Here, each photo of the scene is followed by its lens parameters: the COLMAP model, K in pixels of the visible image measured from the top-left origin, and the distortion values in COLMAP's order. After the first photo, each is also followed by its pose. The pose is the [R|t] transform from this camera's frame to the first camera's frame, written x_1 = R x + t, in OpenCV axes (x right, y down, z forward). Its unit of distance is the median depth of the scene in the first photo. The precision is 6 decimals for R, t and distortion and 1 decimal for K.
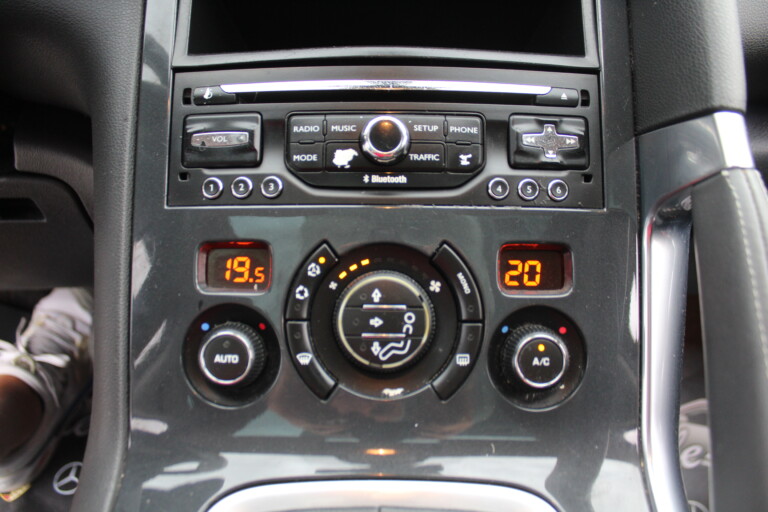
lens RADIAL K [[632.2, 0, 384.0], [0, 632.2, 256.0], [0, 0, 1]] dist [-0.156109, 0.122253]
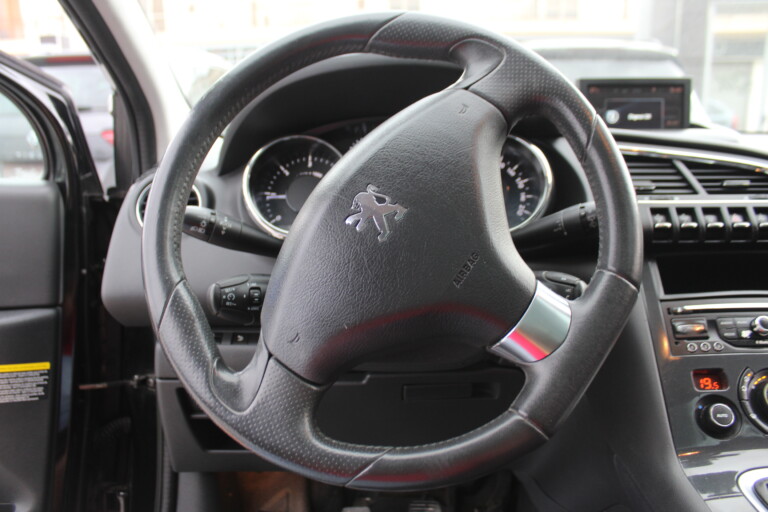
lens RADIAL K [[632.2, 0, 384.0], [0, 632.2, 256.0], [0, 0, 1]] dist [-0.156109, 0.122253]
pose [[0.999026, -0.015753, -0.041219, -1.329583], [-0.003654, 0.901366, -0.433042, 0.576778], [0.043975, 0.432771, 0.900431, -1.262489]]
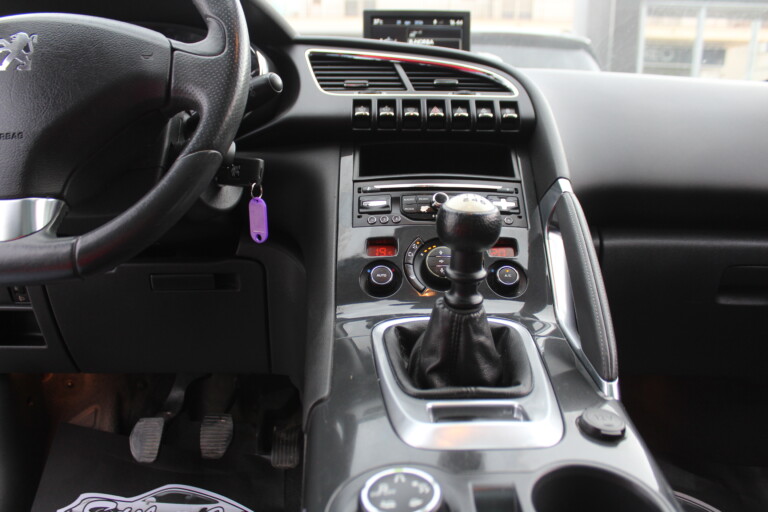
lens RADIAL K [[632.2, 0, 384.0], [0, 632.2, 256.0], [0, 0, 1]] dist [-0.156109, 0.122253]
pose [[0.999685, -0.004107, 0.024761, -0.290075], [0.014445, 0.900910, -0.433765, 1.120259], [-0.020526, 0.433986, 0.900686, -1.222357]]
